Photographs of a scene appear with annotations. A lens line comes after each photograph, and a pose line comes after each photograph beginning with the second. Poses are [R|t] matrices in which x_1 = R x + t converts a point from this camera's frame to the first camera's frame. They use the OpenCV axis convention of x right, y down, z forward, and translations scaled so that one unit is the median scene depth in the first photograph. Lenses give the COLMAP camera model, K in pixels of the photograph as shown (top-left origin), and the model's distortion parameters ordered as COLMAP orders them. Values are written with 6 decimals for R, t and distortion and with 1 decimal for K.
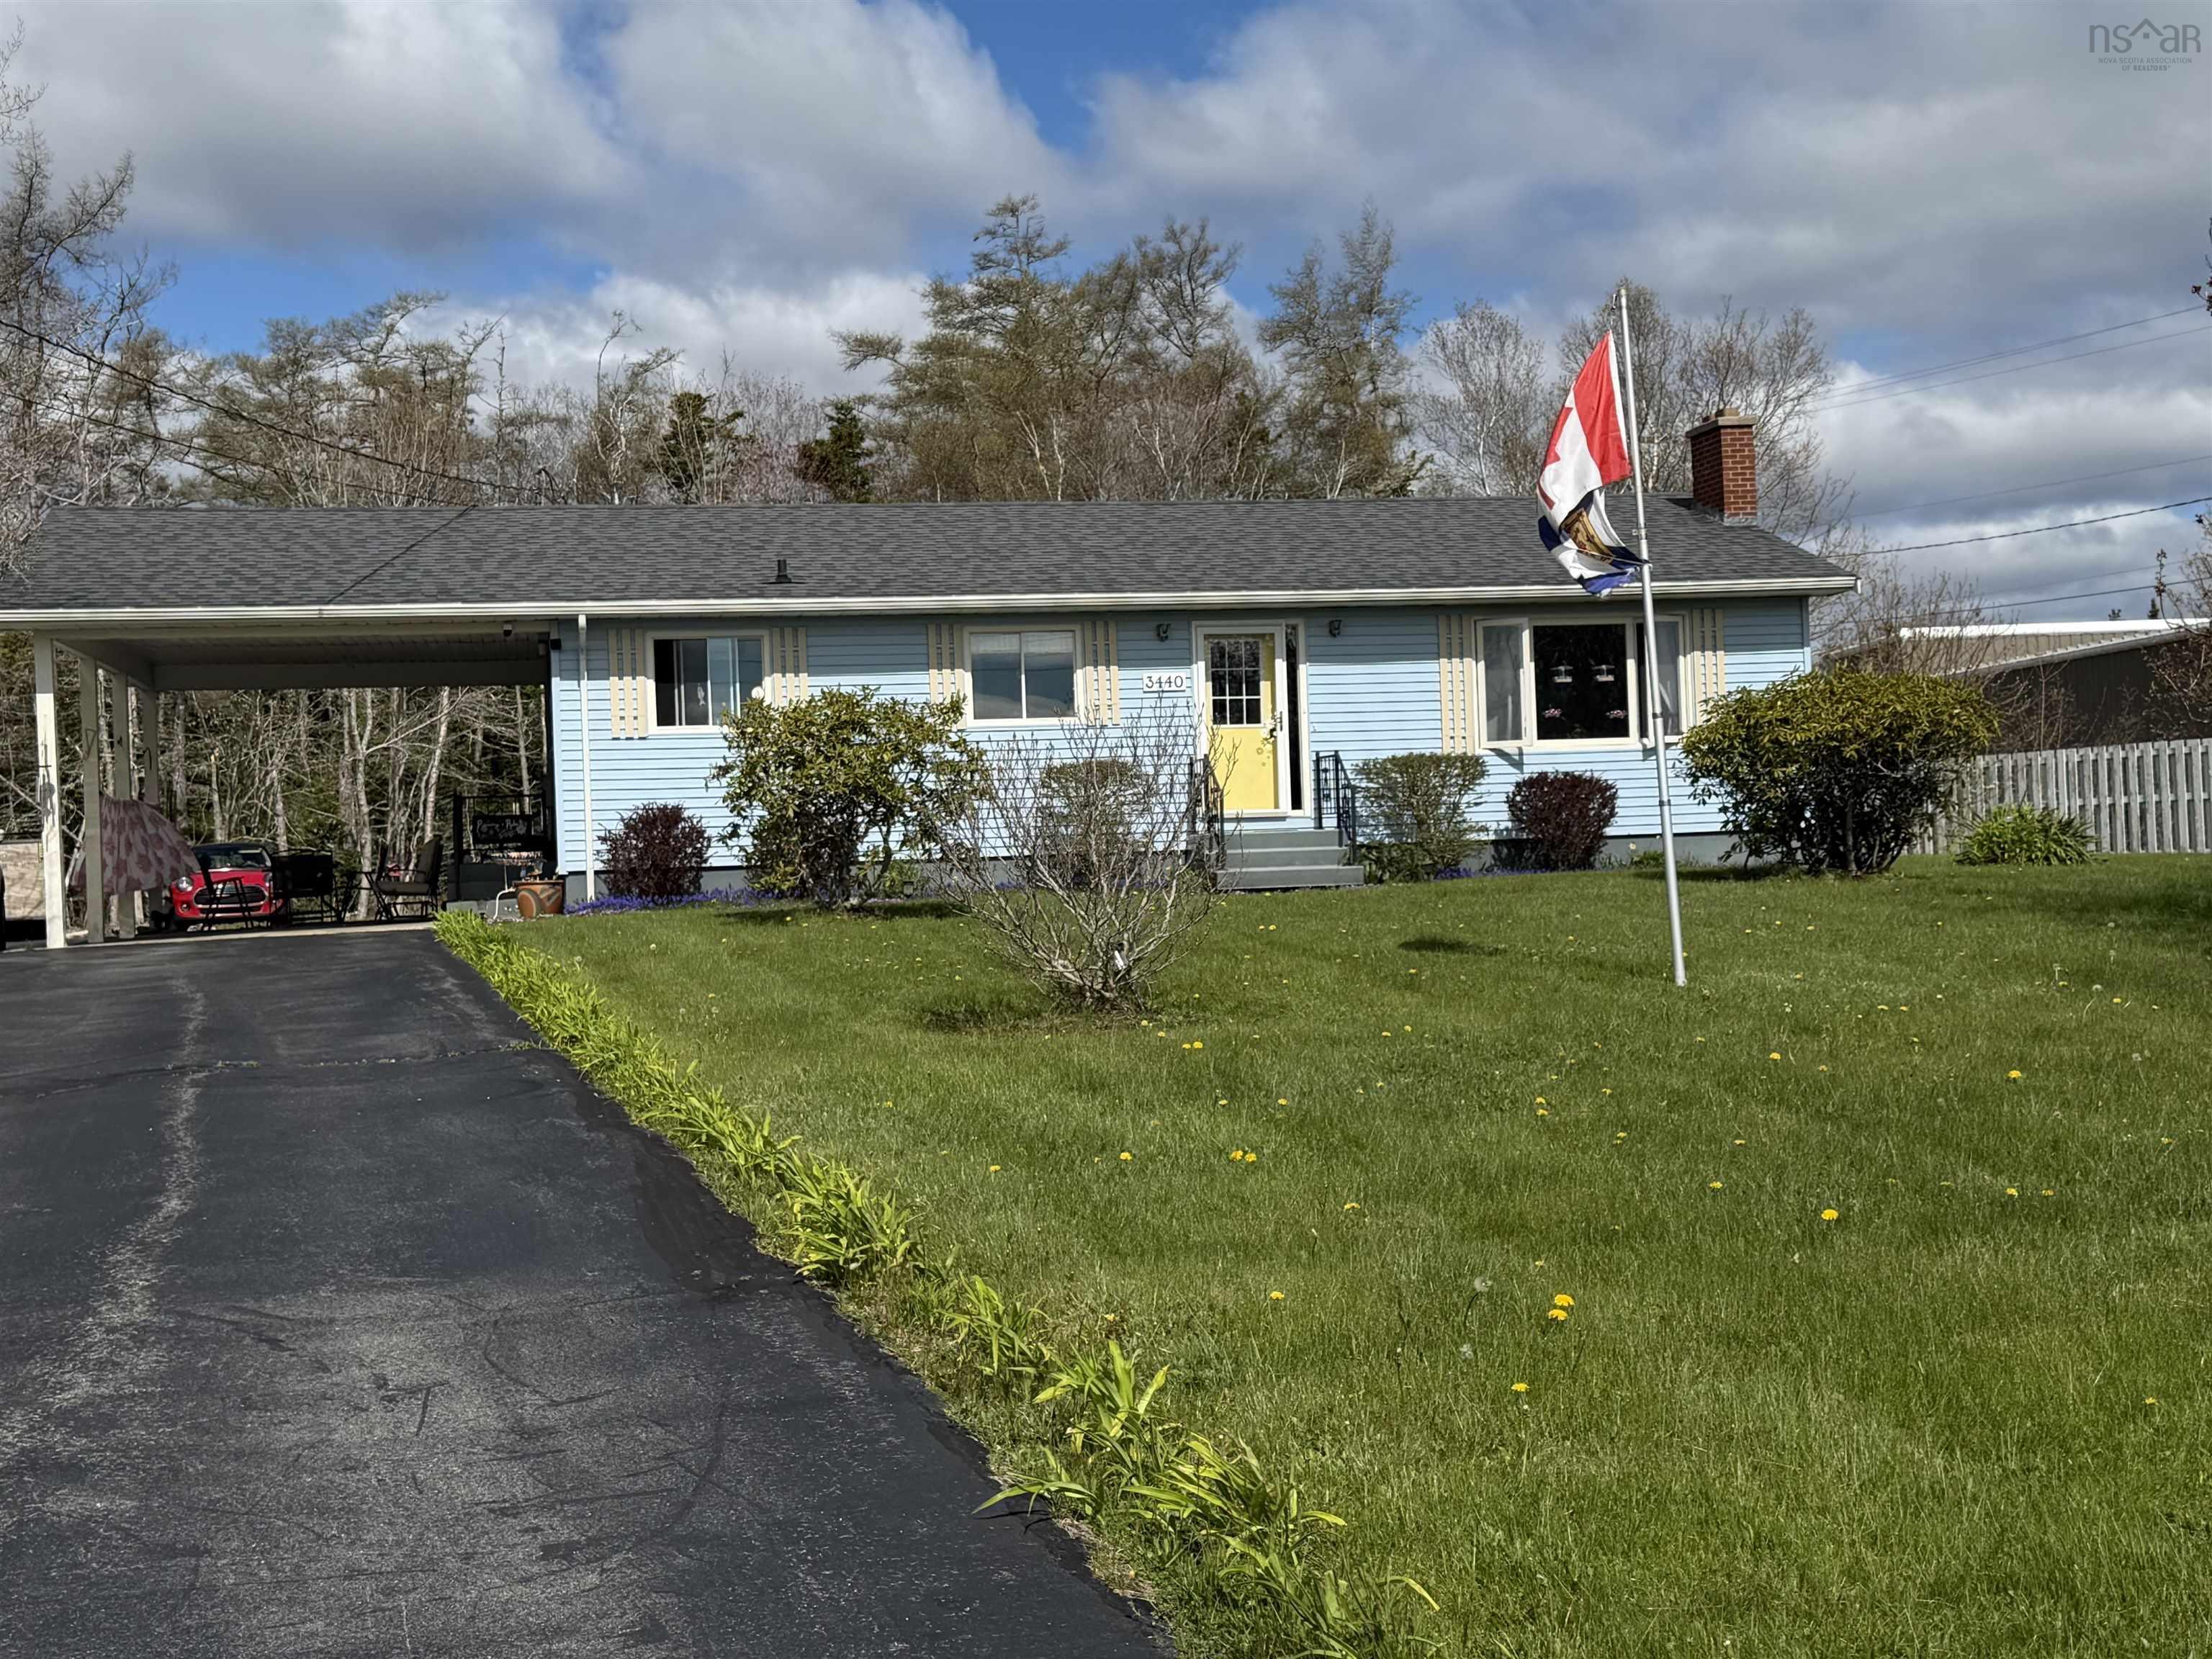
lens RADIAL K [[2951.1, 0, 1103.9], [0, 2951.1, 820.5], [0, 0, 1]] dist [0.157819, -0.068939]
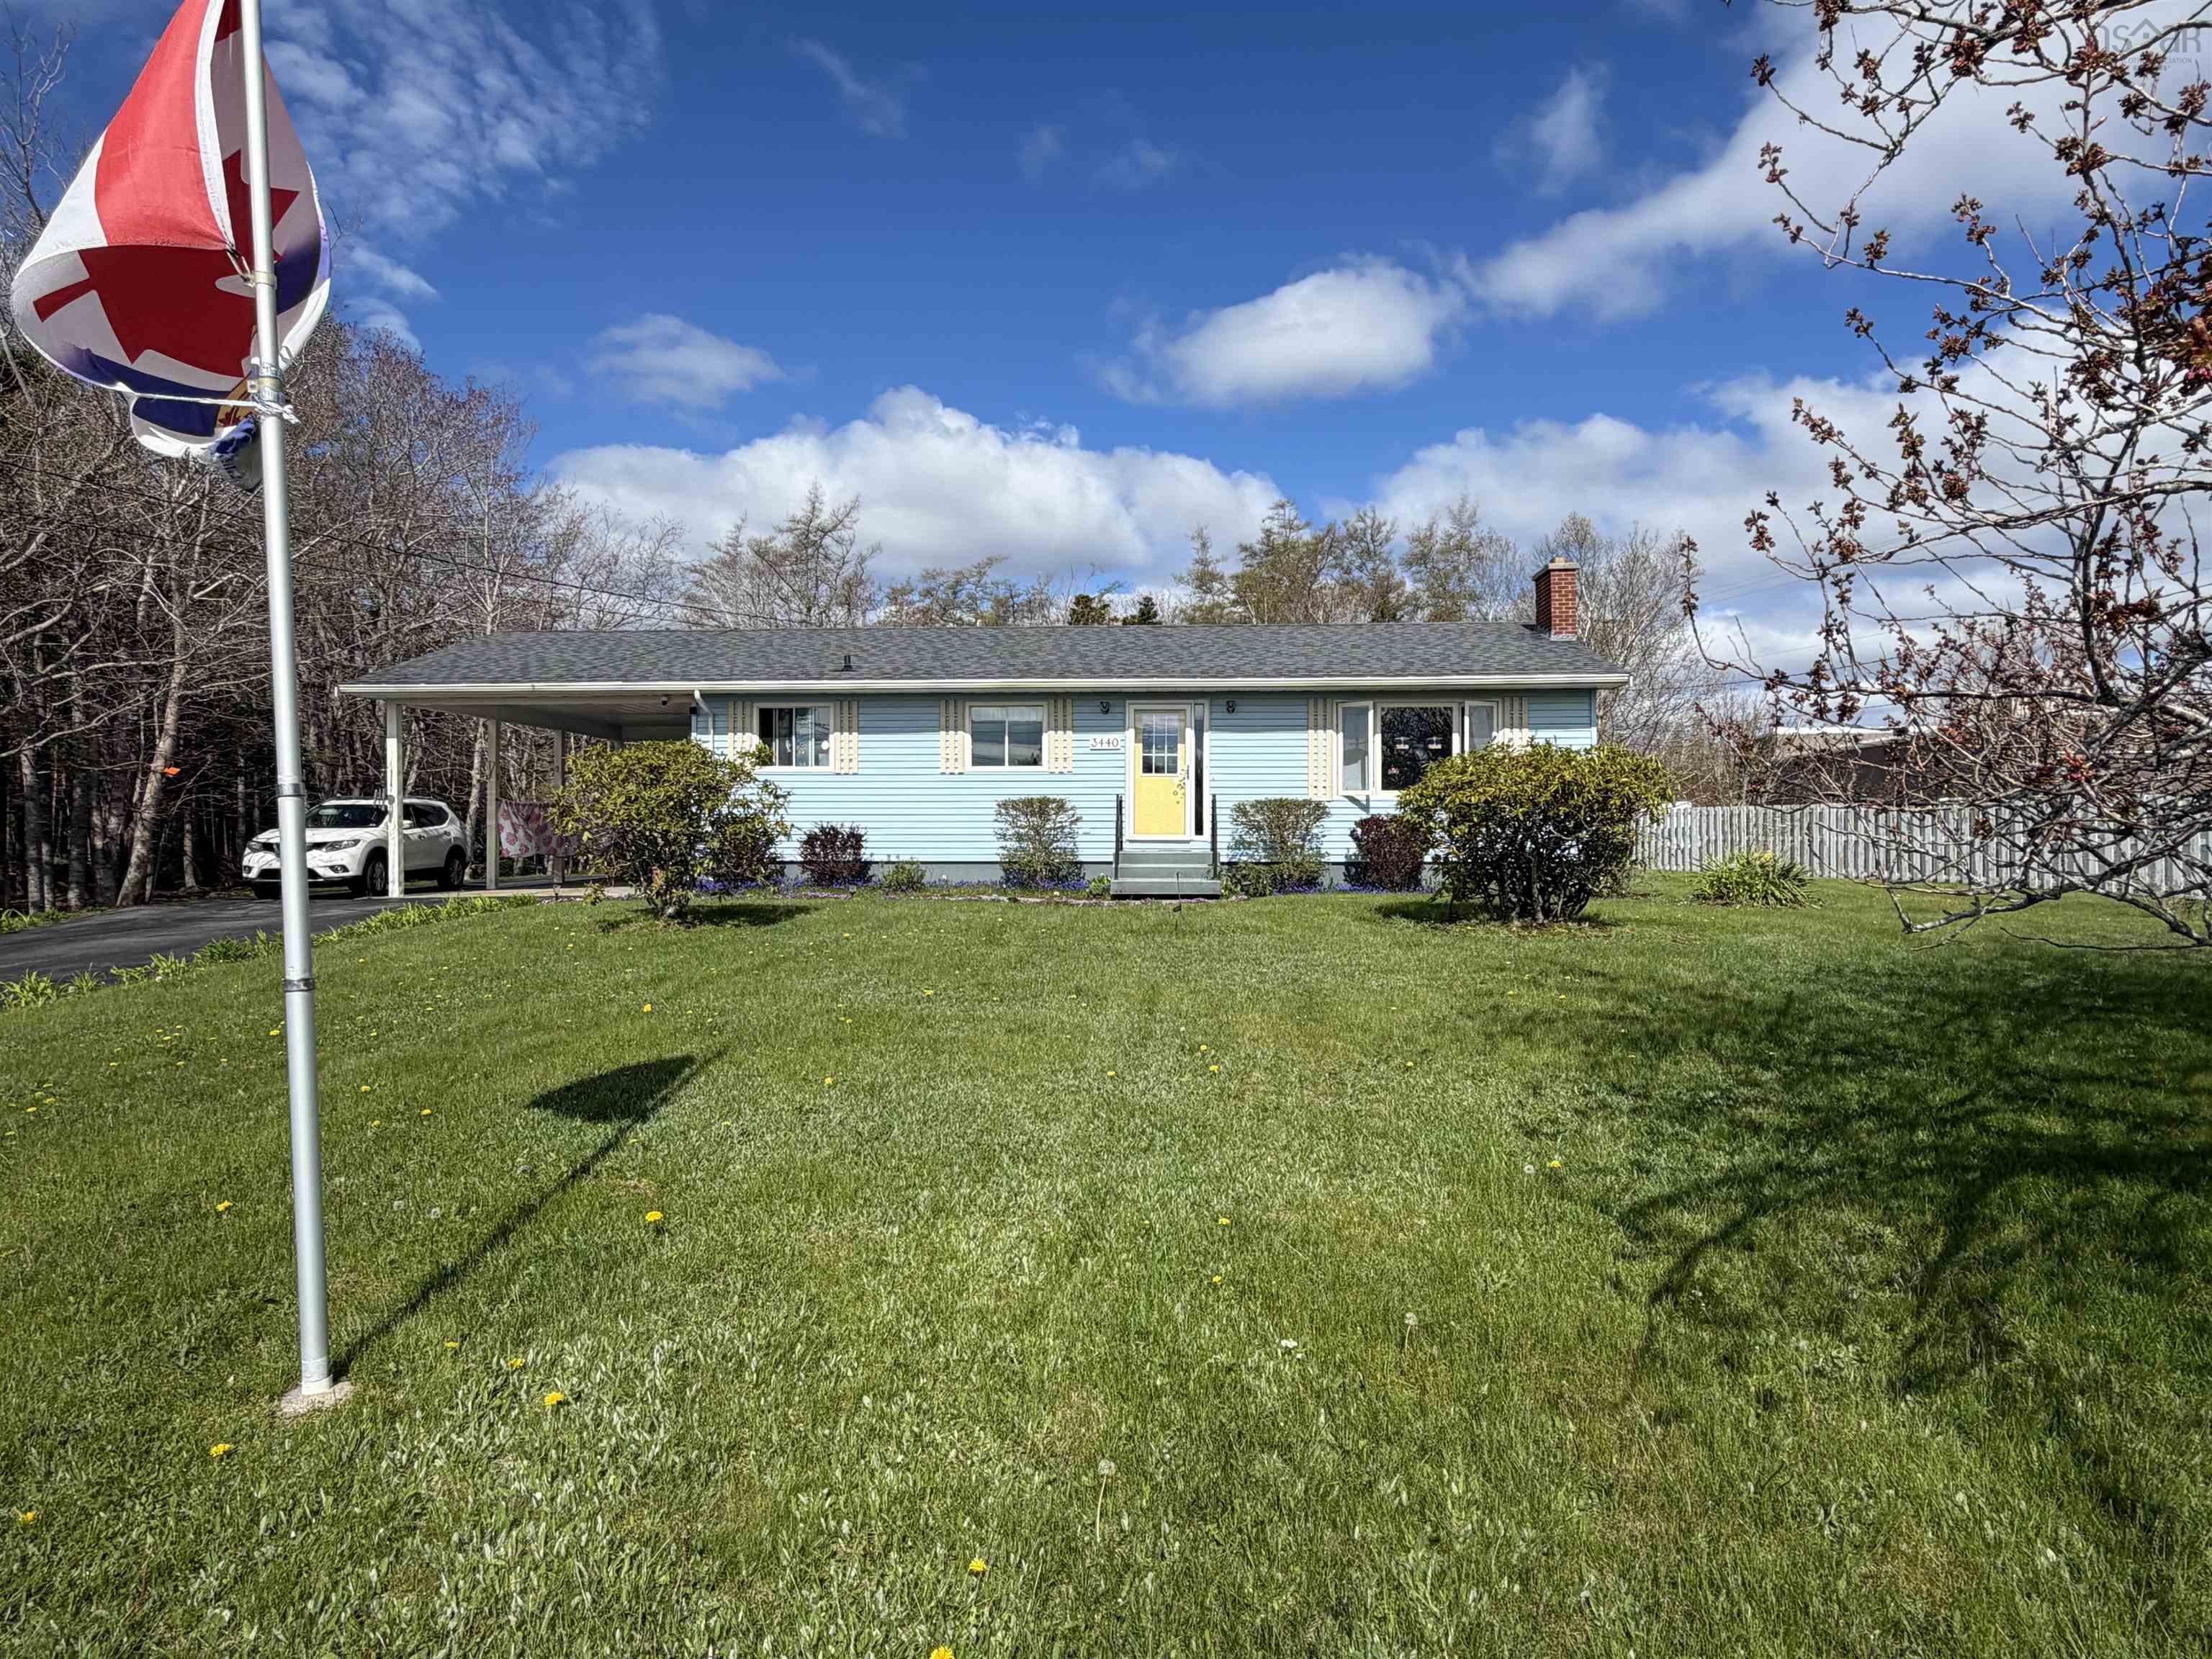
lens RADIAL K [[1263.9, 0, 1106.0], [0, 1263.9, 829.5], [0, 0, 1]] dist [0.016894, 0.000055]
pose [[0.969340, 0.034853, -0.243239, 0.175522], [-0.030549, 0.999303, 0.021446, -0.018783], [0.243817, -0.013358, 0.969729, 0.419786]]
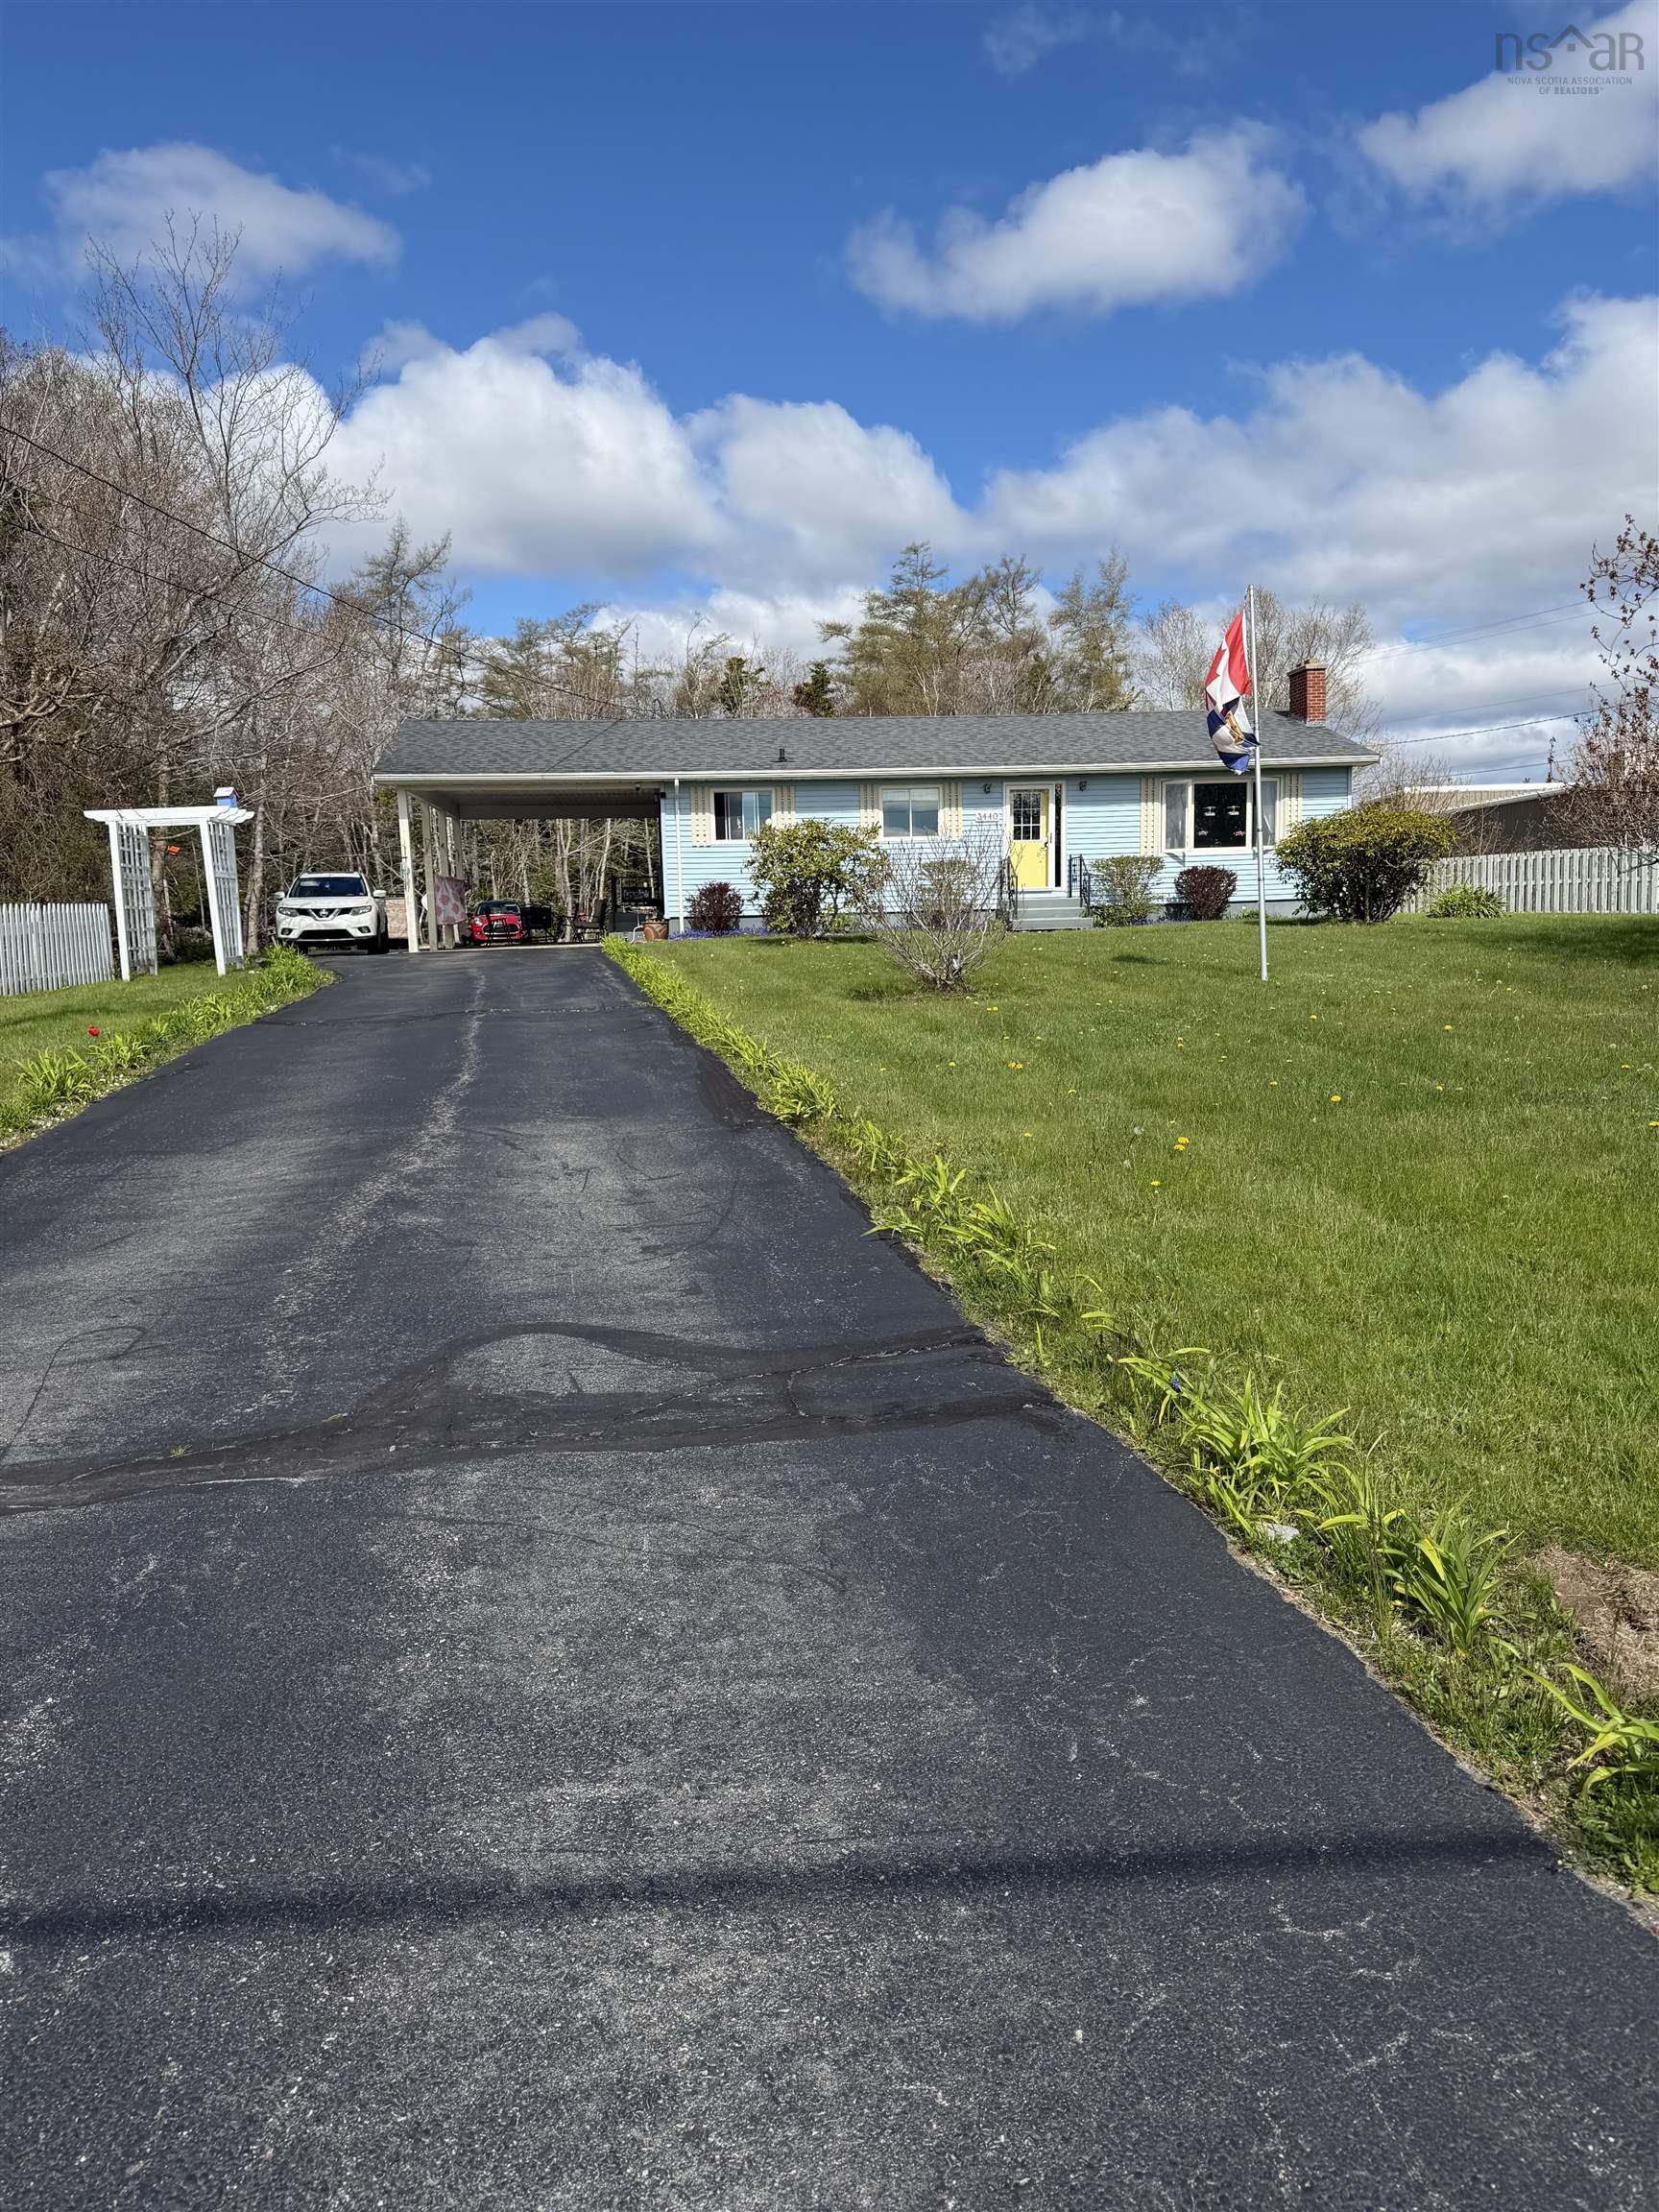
lens RADIAL K [[1548.1, 0, 817.2], [0, 1548.1, 1103.5], [0, 0, 1]] dist [0.213604, -0.451576]
pose [[0.995996, 0.019845, -0.087168, 0.003179], [-0.008205, 0.991227, 0.131914, 0.003208], [0.089021, -0.130671, 0.987421, 0.003776]]
